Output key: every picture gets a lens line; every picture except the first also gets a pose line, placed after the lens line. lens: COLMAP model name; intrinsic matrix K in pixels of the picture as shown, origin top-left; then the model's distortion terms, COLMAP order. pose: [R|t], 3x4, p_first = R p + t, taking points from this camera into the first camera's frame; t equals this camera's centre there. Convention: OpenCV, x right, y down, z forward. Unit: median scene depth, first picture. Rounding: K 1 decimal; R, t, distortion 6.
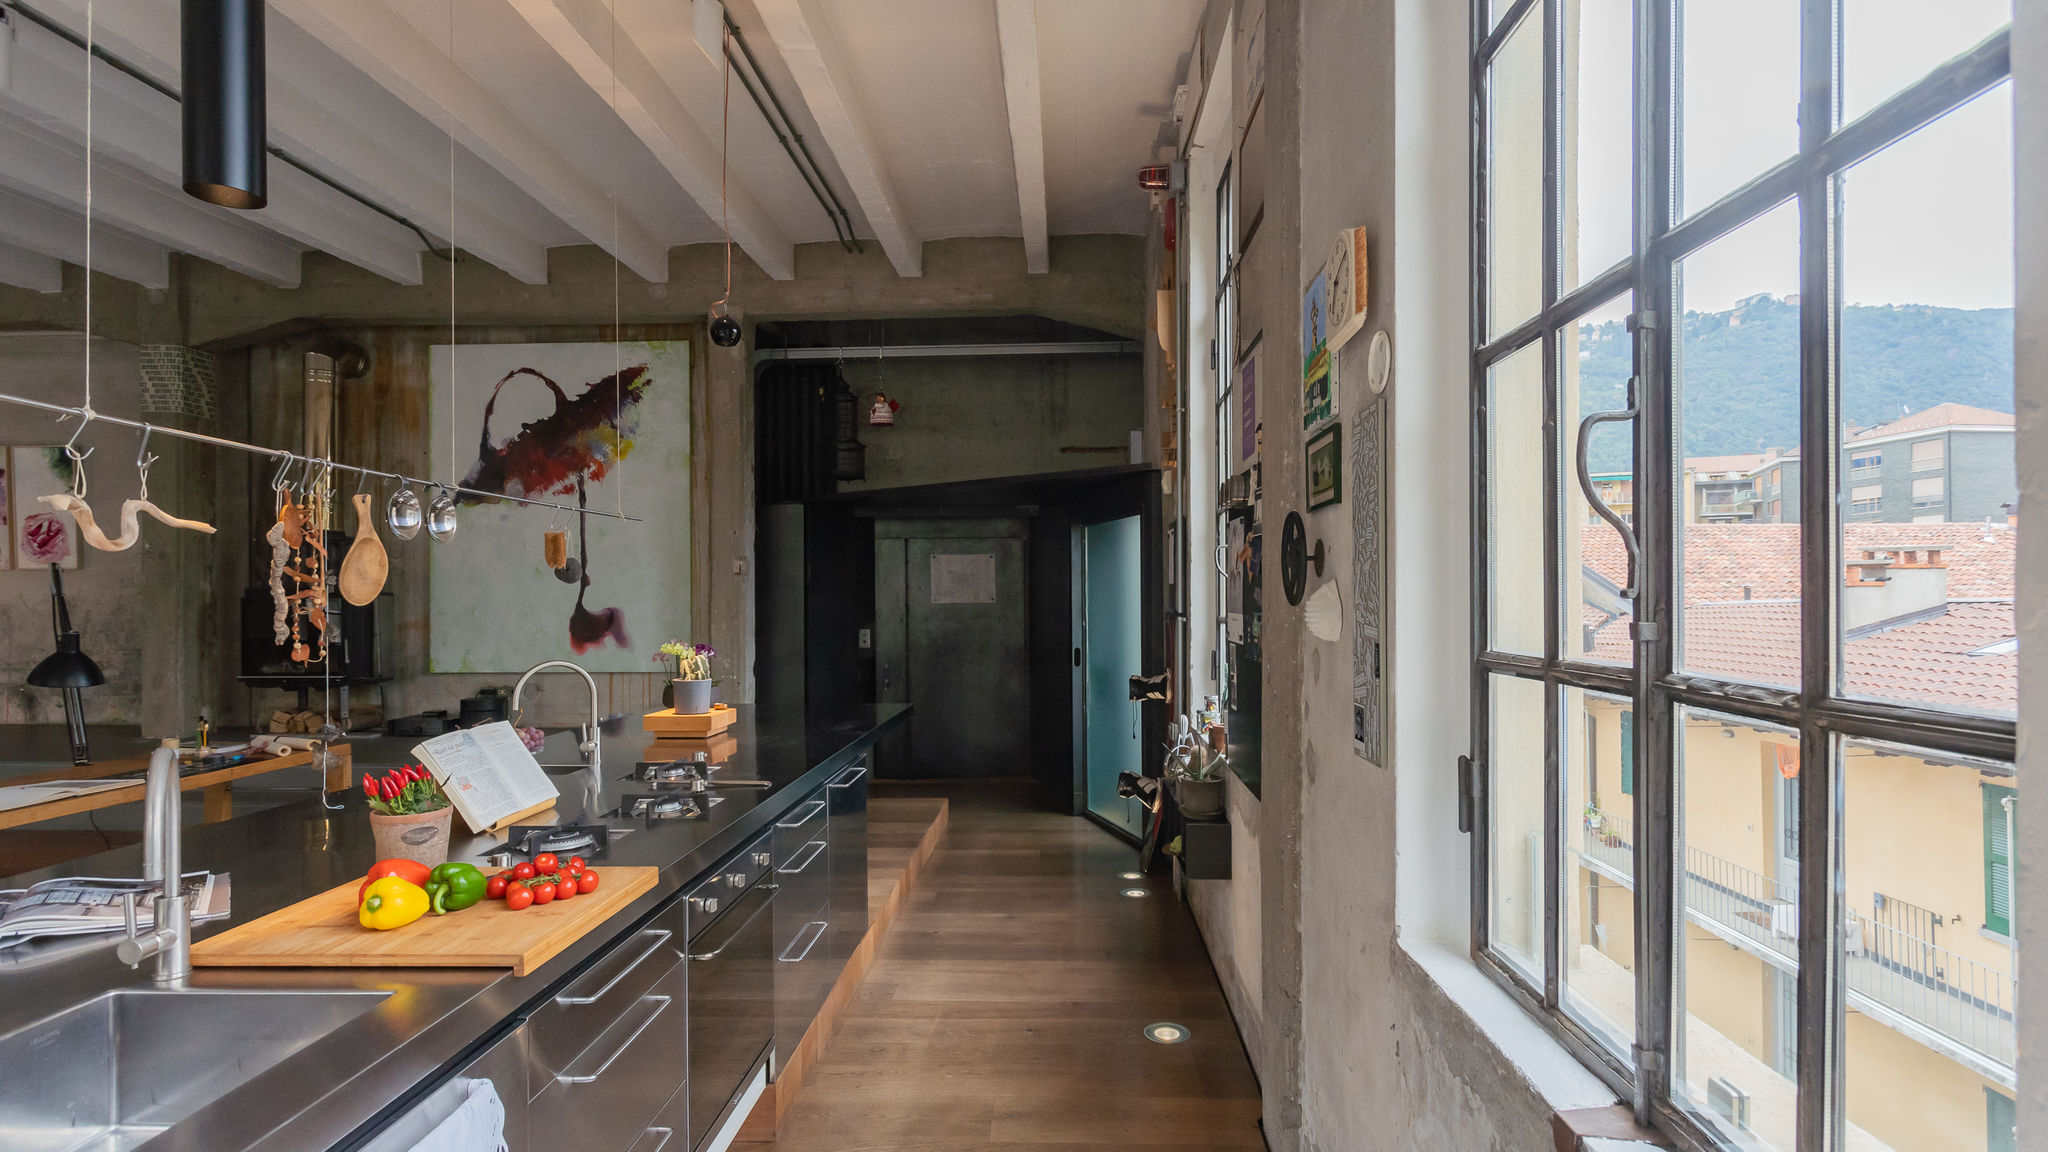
lens RADIAL K [[943.5, 0, 1024.1], [0, 943.5, 574.7], [0, 0, 1]] dist [-0.001069, 0.000209]
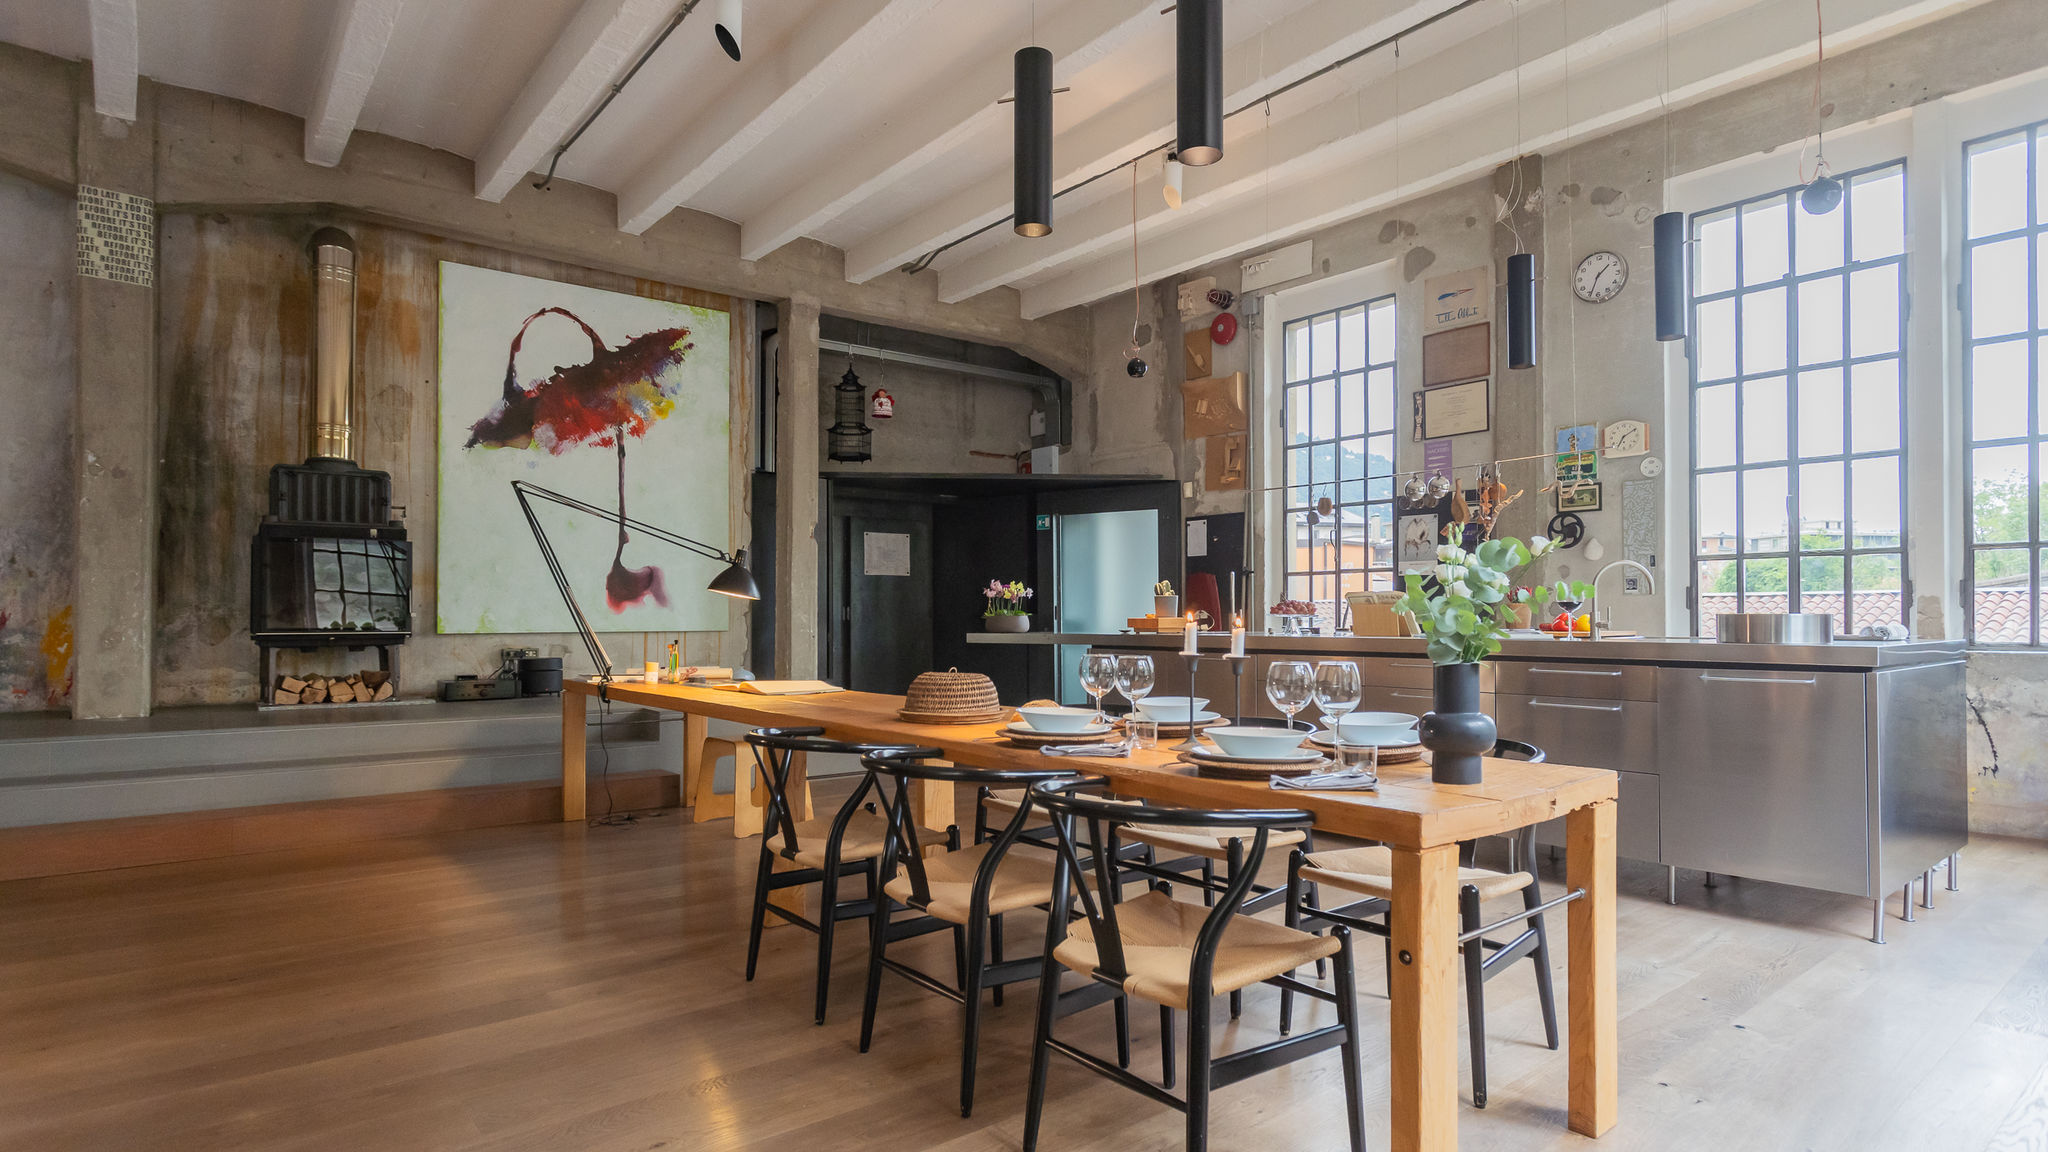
lens RADIAL K [[1085.3, 0, 1022.9], [0, 1085.3, 585.6], [0, 0, 1]] dist [-0.001039, -0.000757]
pose [[0.750574, 0.022539, 0.660402, -0.891888], [-0.013222, 0.999730, -0.019092, 0.071706], [-0.660654, 0.005598, 0.750670, -0.113758]]
